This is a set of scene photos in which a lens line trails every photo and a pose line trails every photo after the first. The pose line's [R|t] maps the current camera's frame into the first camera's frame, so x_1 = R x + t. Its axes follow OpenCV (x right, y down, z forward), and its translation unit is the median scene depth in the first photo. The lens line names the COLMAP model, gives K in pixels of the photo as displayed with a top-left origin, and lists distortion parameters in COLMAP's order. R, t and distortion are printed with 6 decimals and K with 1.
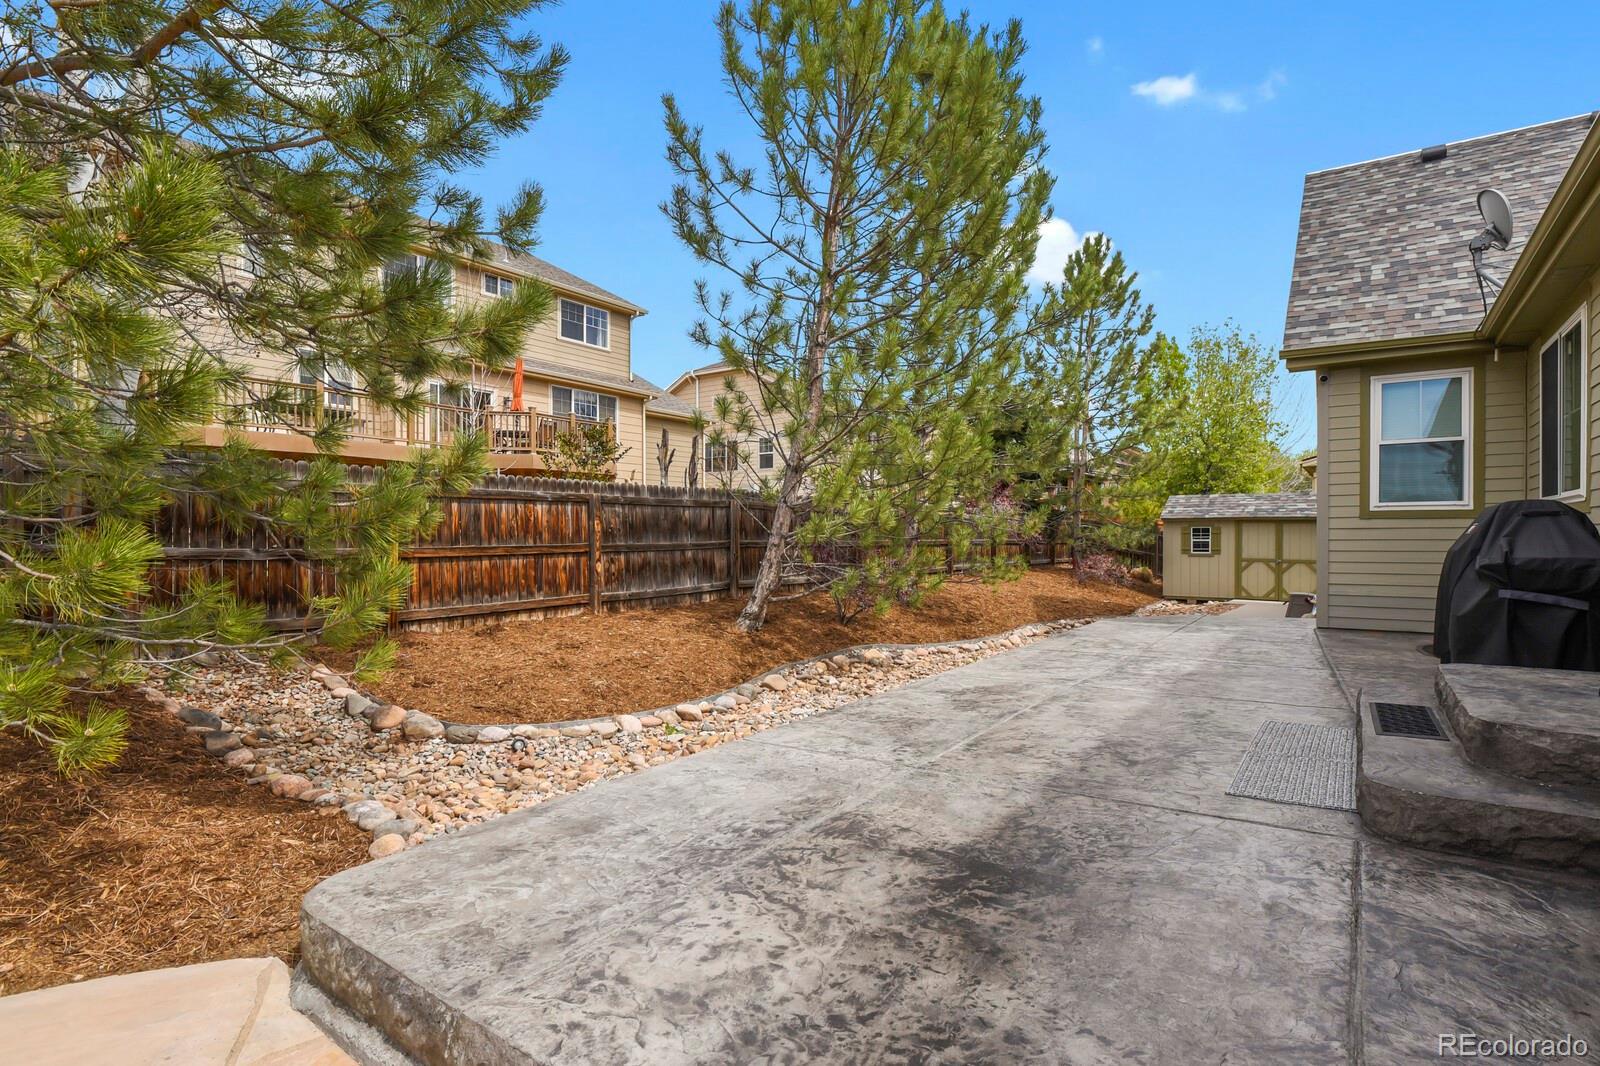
lens RADIAL K [[775.3, 0, 812.6], [0, 775.3, 538.1], [0, 0, 1]] dist [-0.004440, -0.004849]
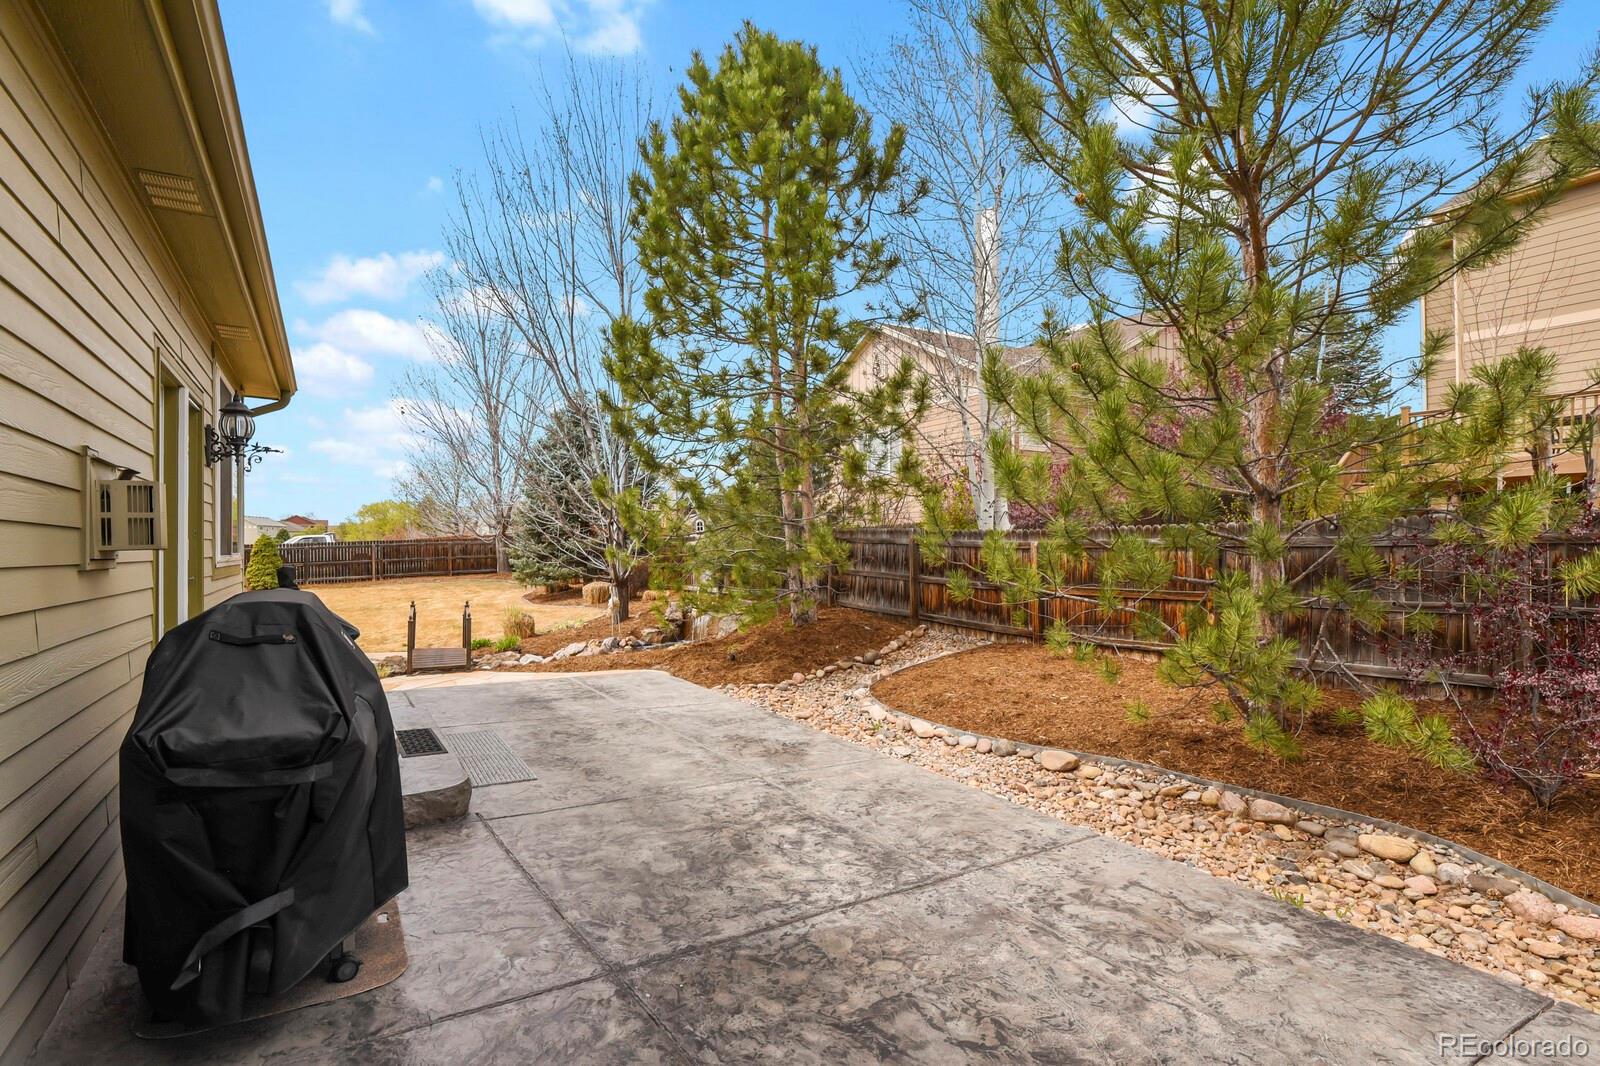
lens RADIAL K [[775.3, 0, 802.2], [0, 775.3, 539.9], [0, 0, 1]] dist [-0.004440, -0.004849]
pose [[-0.394398, -0.005070, -0.918926, 0.712781], [-0.001786, 0.999987, -0.004751, -0.048166], [0.918938, -0.000233, -0.394402, 0.884773]]
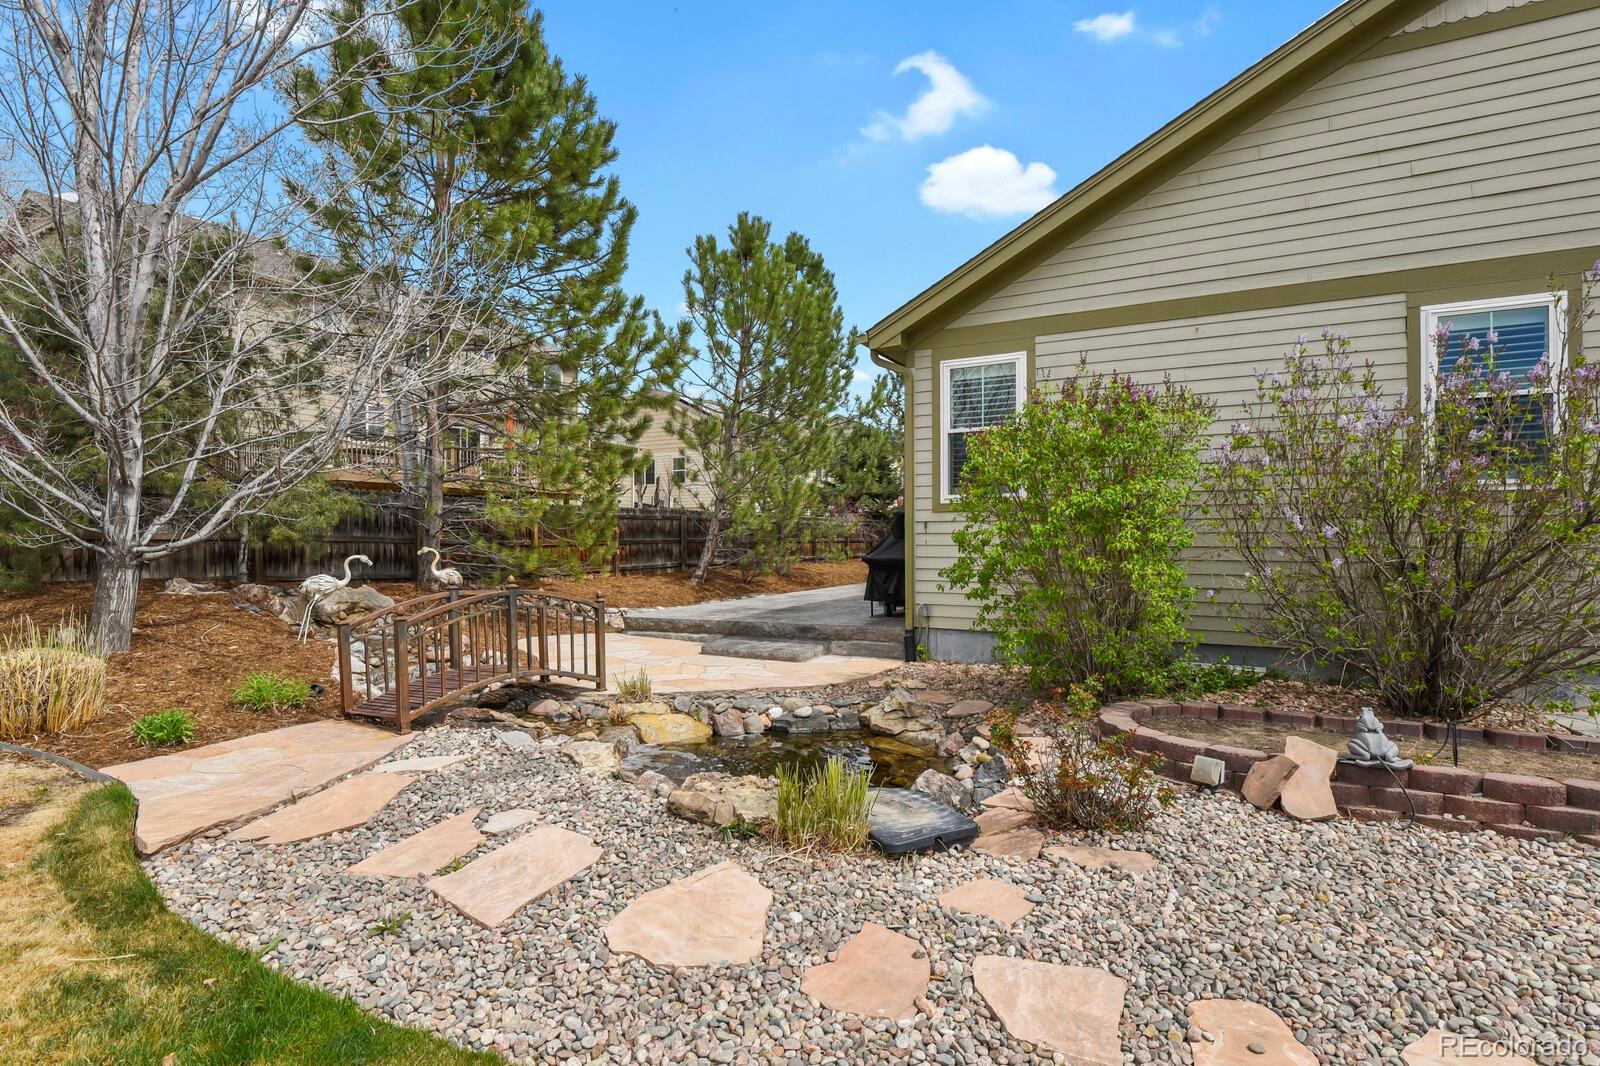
lens RADIAL K [[775.3, 0, 806.3], [0, 775.3, 530.9], [0, 0, 1]] dist [-0.004440, -0.004849]
pose [[0.992143, -0.003337, 0.125066, -0.054187], [0.005093, 0.999893, -0.013725, 0.014465], [-0.125007, 0.014254, 0.992054, -0.953758]]
